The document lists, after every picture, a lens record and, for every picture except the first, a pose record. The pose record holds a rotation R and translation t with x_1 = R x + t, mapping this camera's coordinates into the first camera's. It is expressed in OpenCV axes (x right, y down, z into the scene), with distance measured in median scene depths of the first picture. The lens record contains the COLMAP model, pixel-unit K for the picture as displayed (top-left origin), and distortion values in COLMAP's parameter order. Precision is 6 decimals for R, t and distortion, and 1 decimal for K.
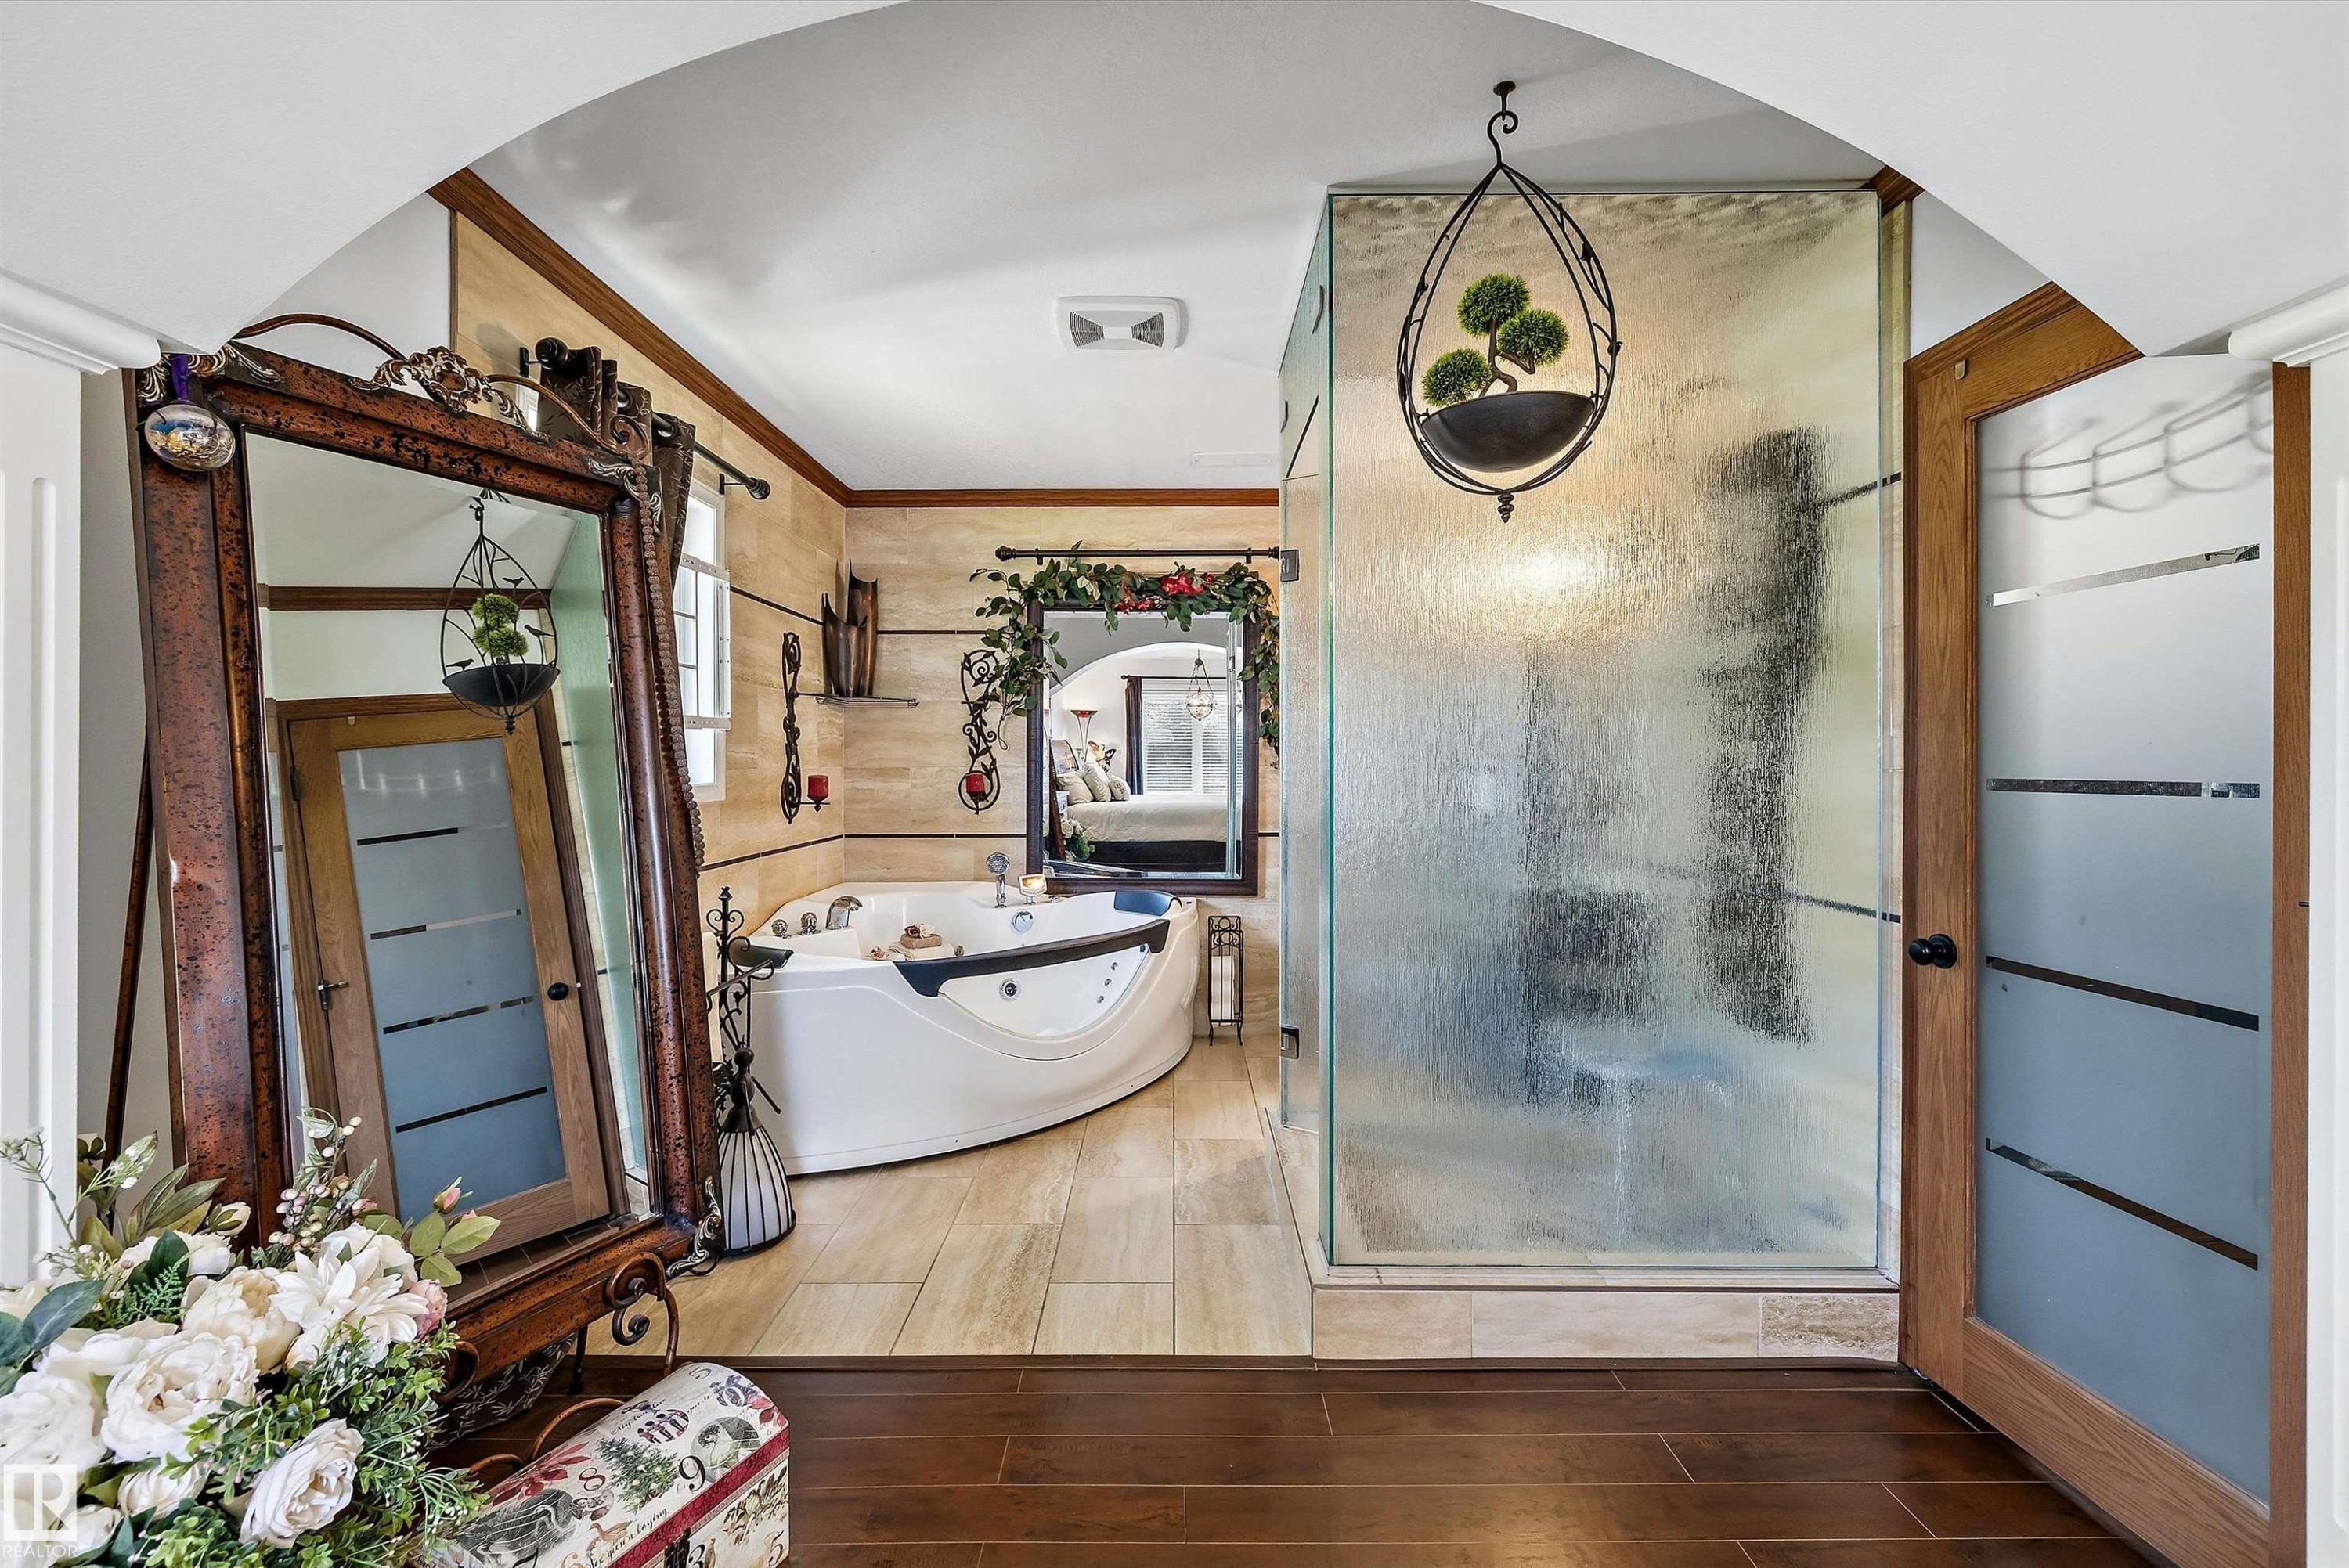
lens RADIAL K [[995.0, 0, 1174.6], [0, 995.0, 757.1], [0, 0, 1]] dist [-0.000560, 0.000258]
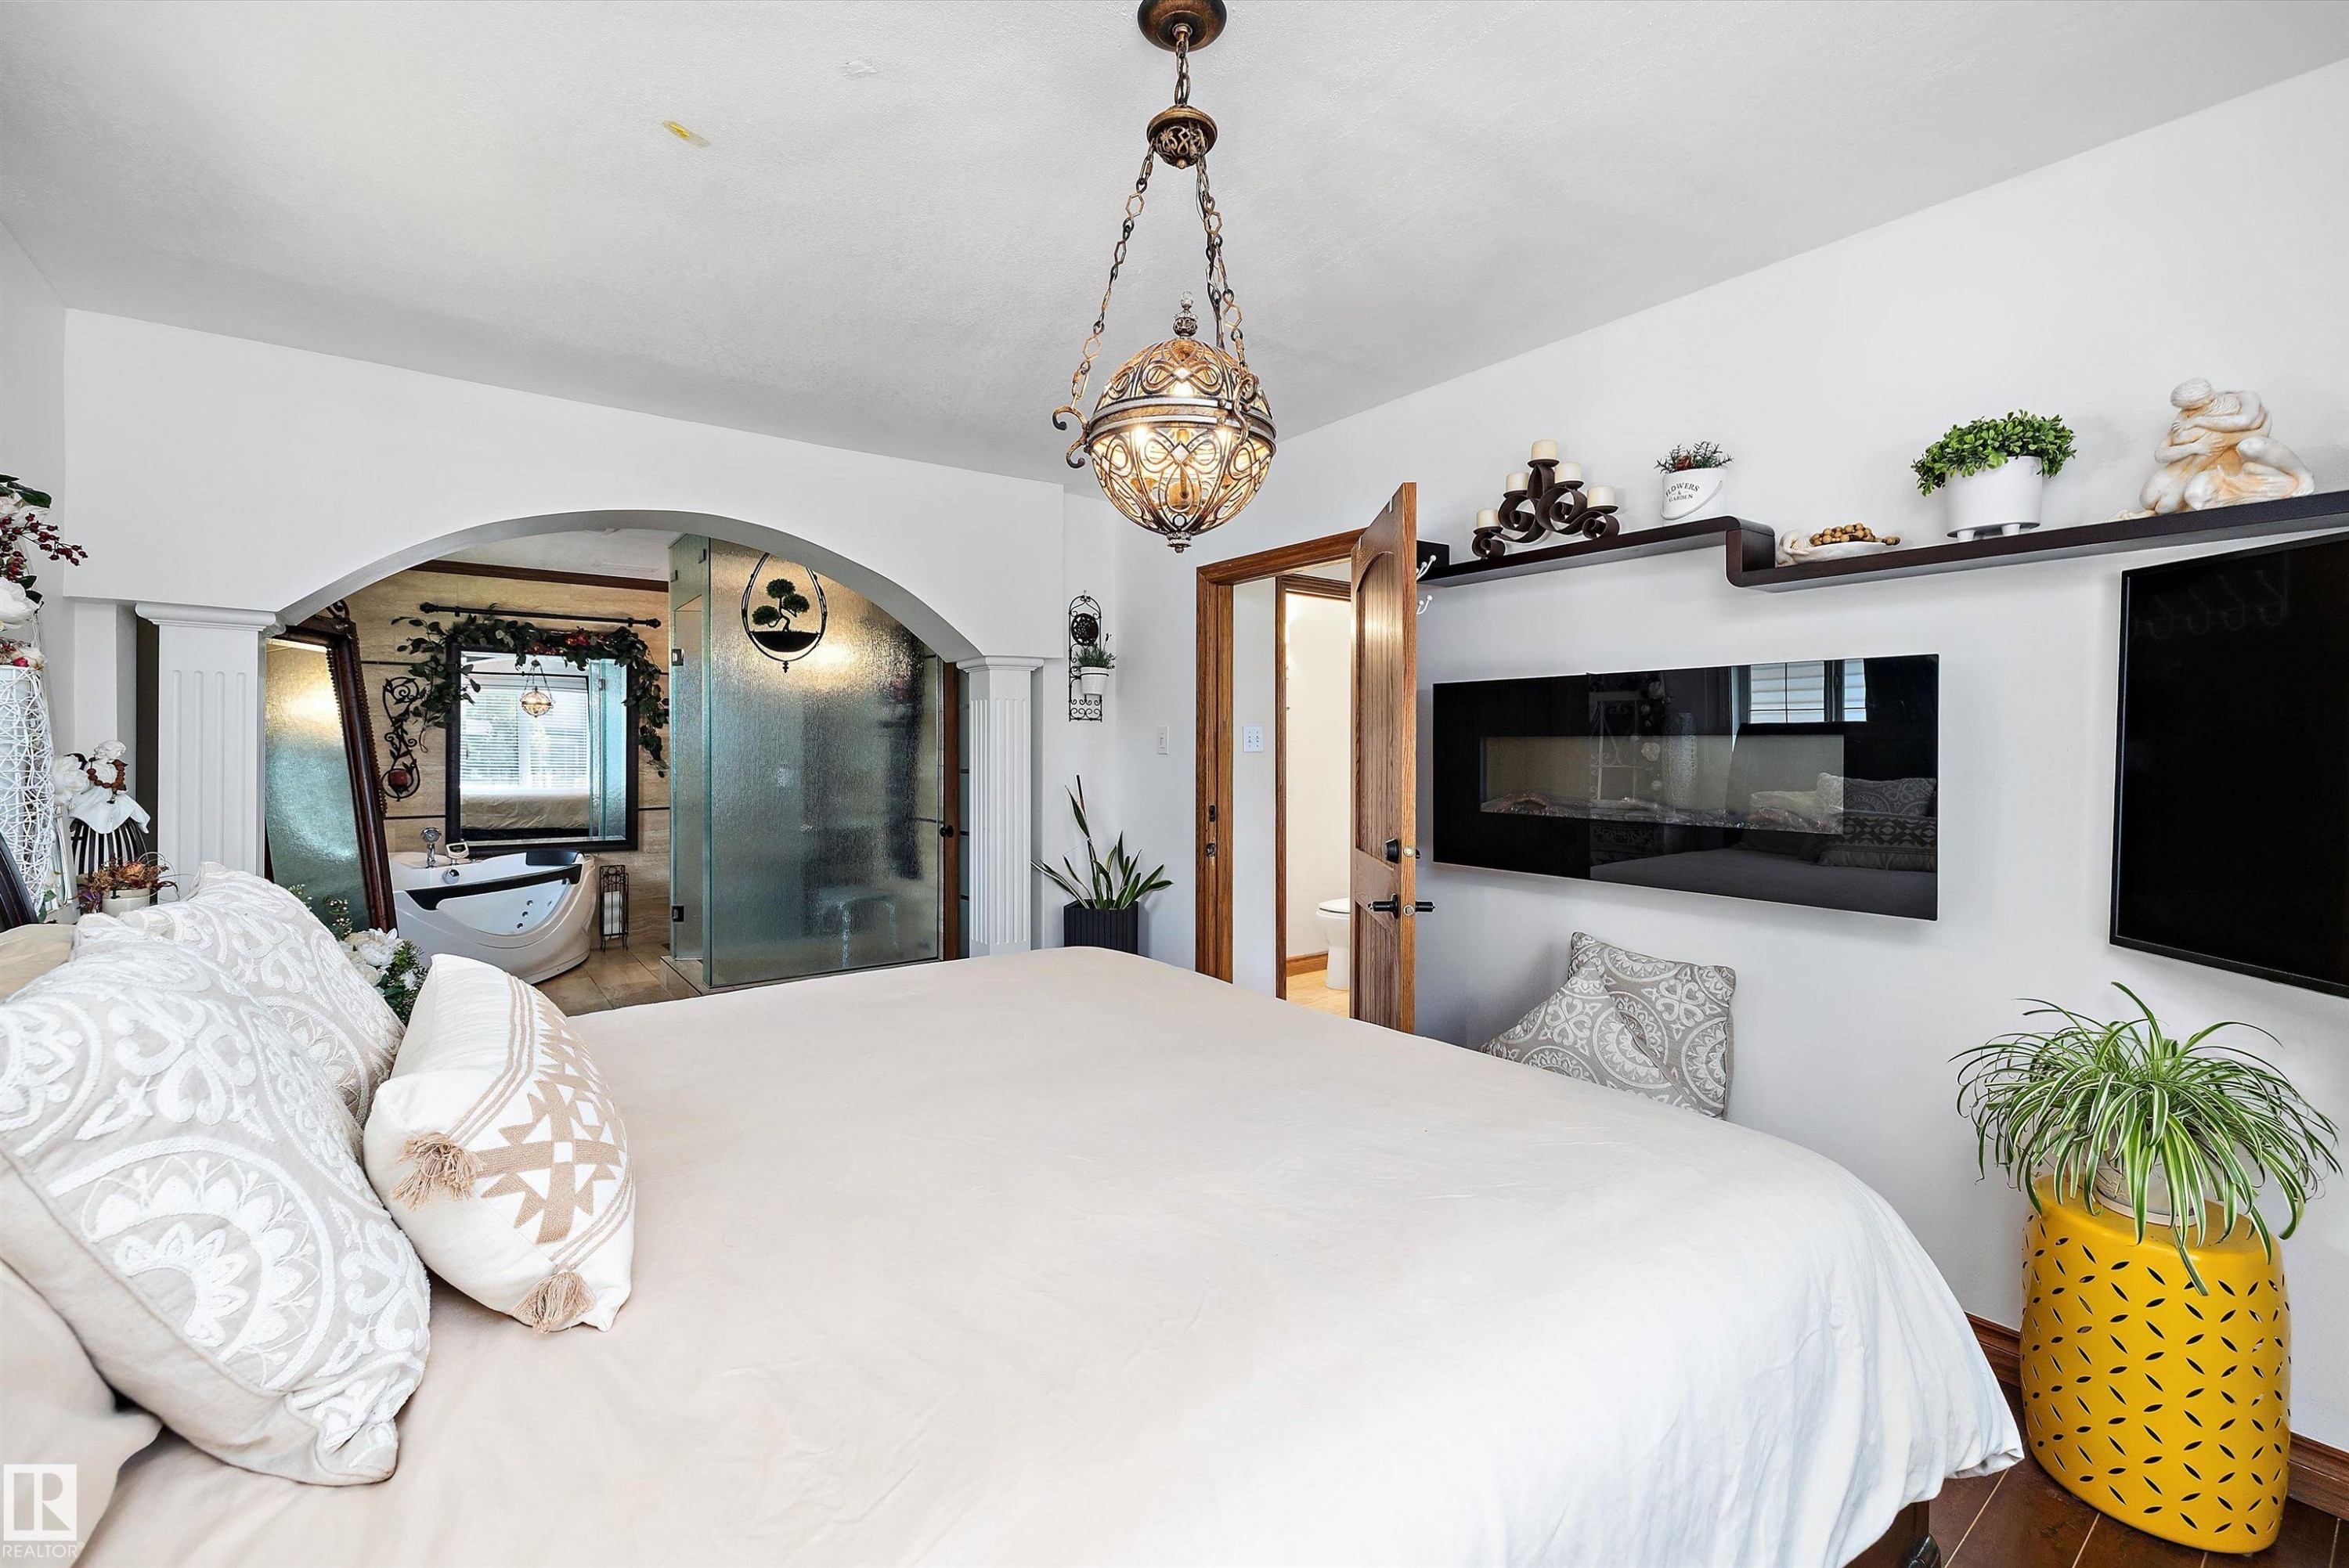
lens RADIAL K [[995.0, 0, 1174.6], [0, 995.0, 757.1], [0, 0, 1]] dist [-0.000560, 0.000258]
pose [[0.801320, -0.003774, 0.598223, -0.165892], [-0.002314, 0.999953, 0.009407, -0.016566], [-0.598231, -0.008922, 0.801274, -0.686226]]
